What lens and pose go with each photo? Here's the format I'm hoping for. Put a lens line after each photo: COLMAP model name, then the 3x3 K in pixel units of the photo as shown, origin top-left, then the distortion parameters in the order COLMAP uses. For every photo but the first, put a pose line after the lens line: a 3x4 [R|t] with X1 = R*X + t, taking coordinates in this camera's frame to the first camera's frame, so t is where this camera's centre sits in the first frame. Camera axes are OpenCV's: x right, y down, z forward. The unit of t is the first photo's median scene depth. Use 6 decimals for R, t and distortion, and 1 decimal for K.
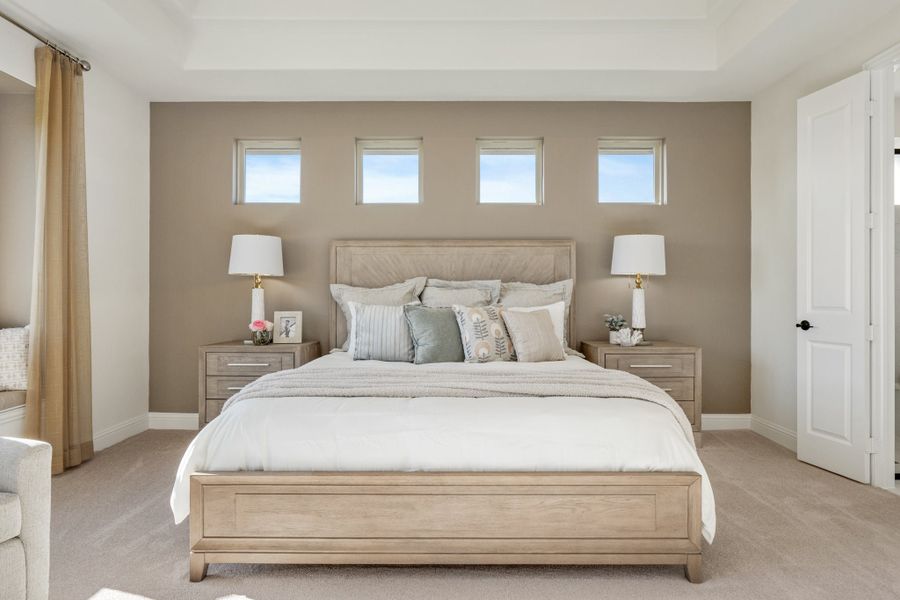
lens RADIAL K [[507.7, 0, 449.9], [0, 507.7, 295.9], [0, 0, 1]] dist [-0.001326, 0.000125]
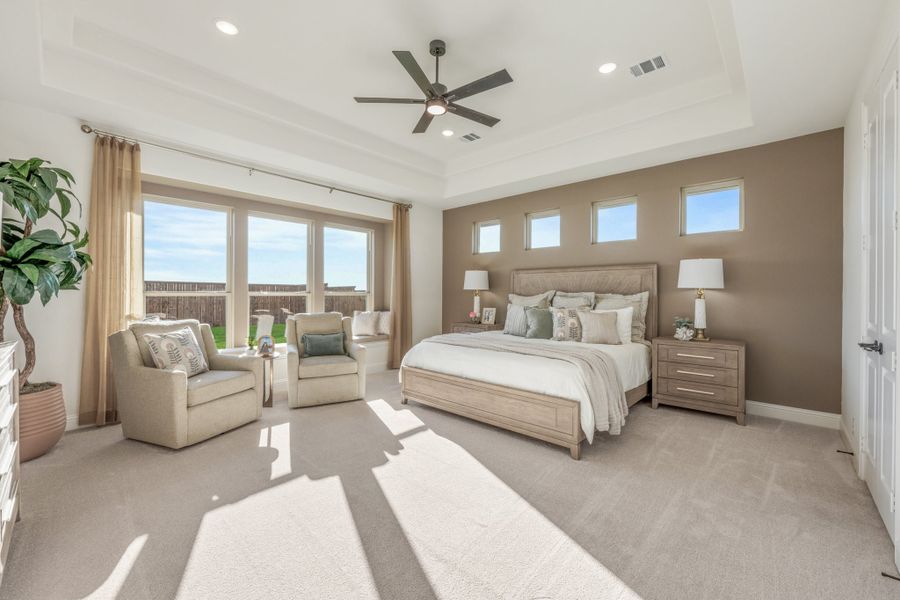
lens RADIAL K [[365.9, 0, 438.2], [0, 365.9, 295.5], [0, 0, 1]] dist [-0.000685, 0.000033]
pose [[0.721596, 0.005533, -0.692292, 0.543595], [-0.003626, 0.999985, 0.004212, -0.024325], [0.692305, -0.000529, 0.721605, -0.170794]]
